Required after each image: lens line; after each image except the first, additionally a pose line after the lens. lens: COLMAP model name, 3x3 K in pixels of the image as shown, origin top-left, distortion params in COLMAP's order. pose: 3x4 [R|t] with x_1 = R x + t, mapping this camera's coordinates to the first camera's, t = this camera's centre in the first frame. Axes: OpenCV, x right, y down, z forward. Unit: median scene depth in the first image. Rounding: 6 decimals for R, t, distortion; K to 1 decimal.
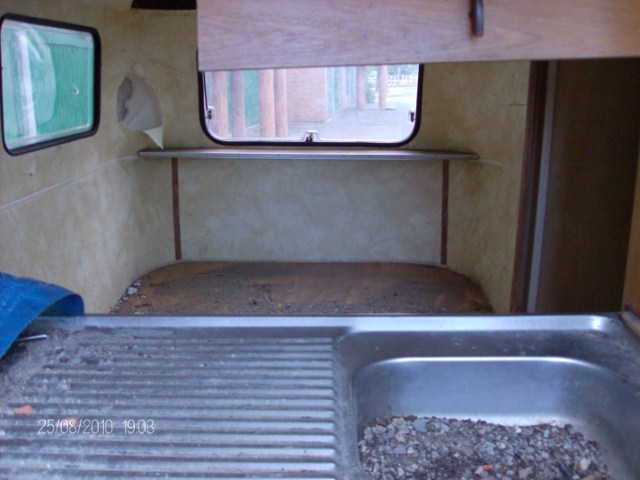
lens RADIAL K [[656.8, 0, 346.3], [0, 656.8, 241.3], [0, 0, 1]] dist [-0.188038, 0.139541]
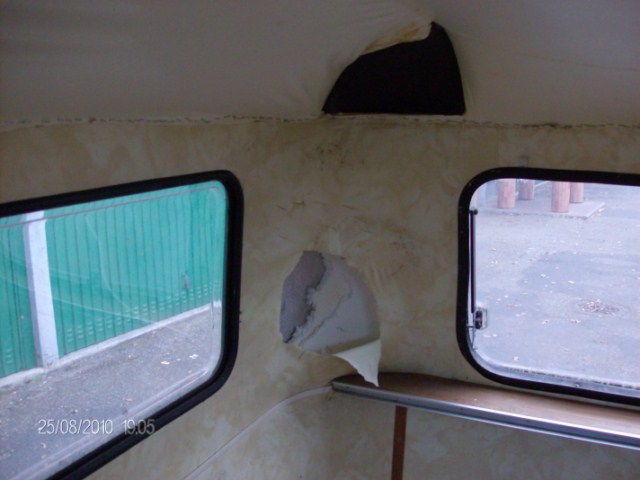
lens RADIAL K [[656.8, 0, 346.3], [0, 656.8, 241.3], [0, 0, 1]] dist [-0.188038, 0.139541]
pose [[0.907856, 0.086954, -0.410165, -0.110436], [-0.107024, 0.993912, -0.026178, -0.245705], [0.405392, 0.067663, 0.911635, 0.533715]]
